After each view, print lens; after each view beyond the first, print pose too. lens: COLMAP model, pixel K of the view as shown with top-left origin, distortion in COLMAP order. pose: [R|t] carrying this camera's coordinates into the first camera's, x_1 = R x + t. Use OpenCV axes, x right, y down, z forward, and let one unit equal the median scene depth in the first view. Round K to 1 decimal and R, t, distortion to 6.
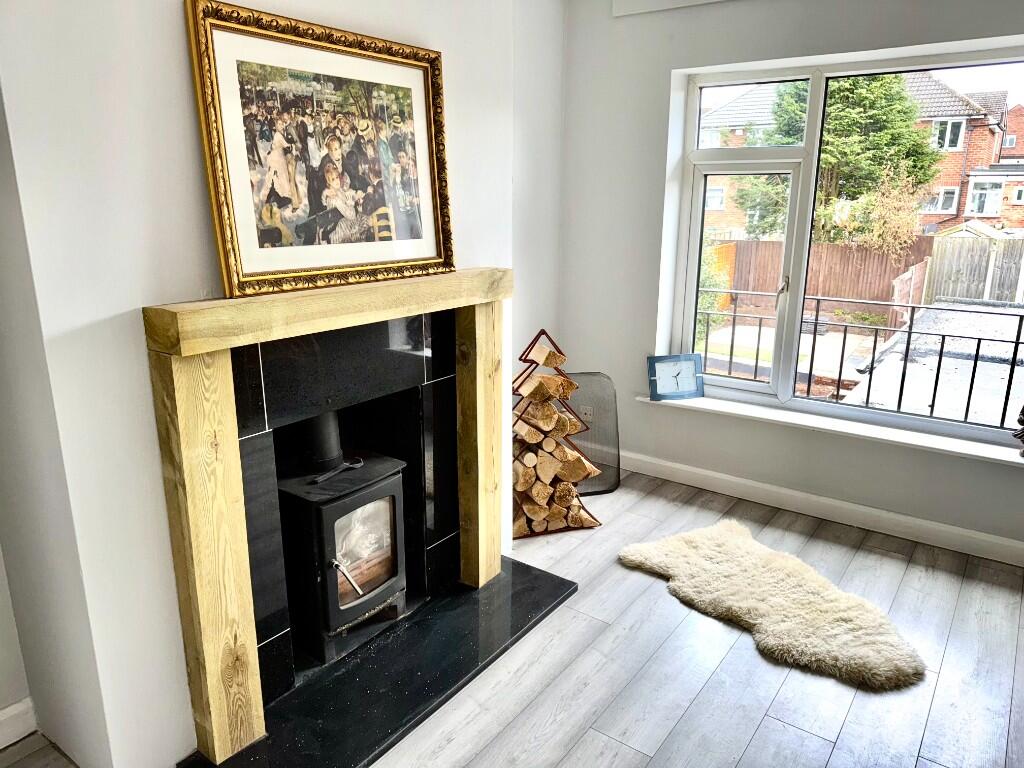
lens RADIAL K [[719.6, 0, 513.4], [0, 719.6, 383.4], [0, 0, 1]] dist [-0.000250, -0.000599]
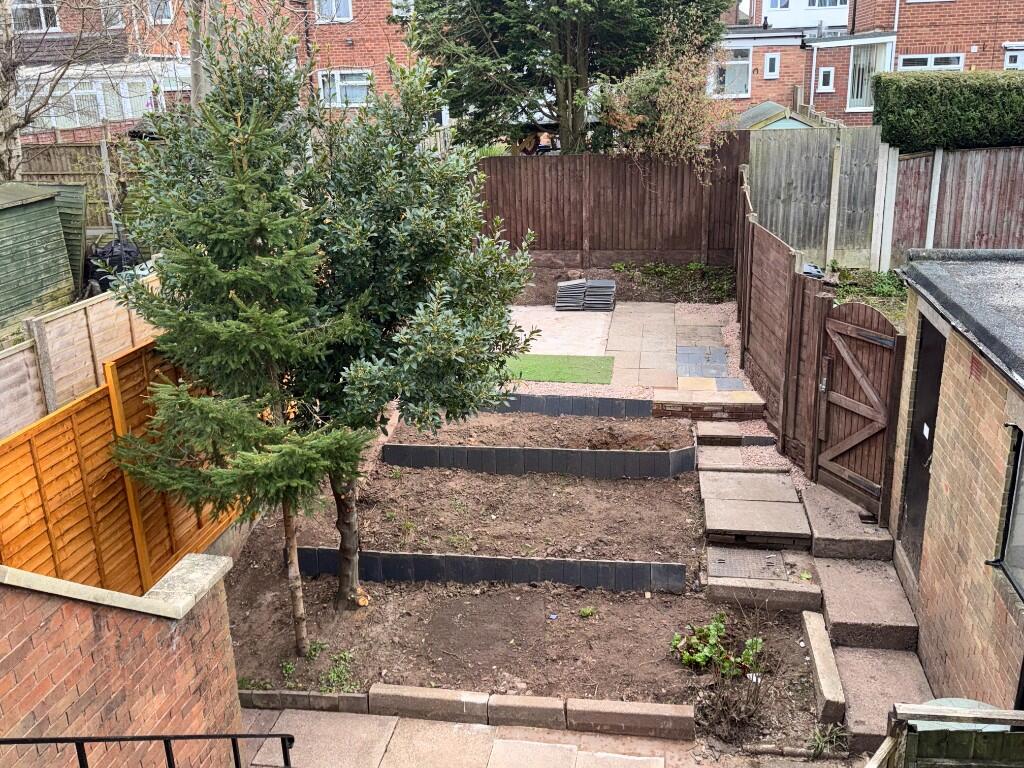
lens RADIAL K [[958.8, 0, 512.2], [0, 958.8, 383.4], [0, 0, 1]] dist [-0.000998, 0.000000]
pose [[0.892993, -0.172347, 0.415765, 0.025169], [0.156844, 0.985035, 0.071454, -0.081570], [-0.421858, 0.001402, 0.906661, 0.340504]]
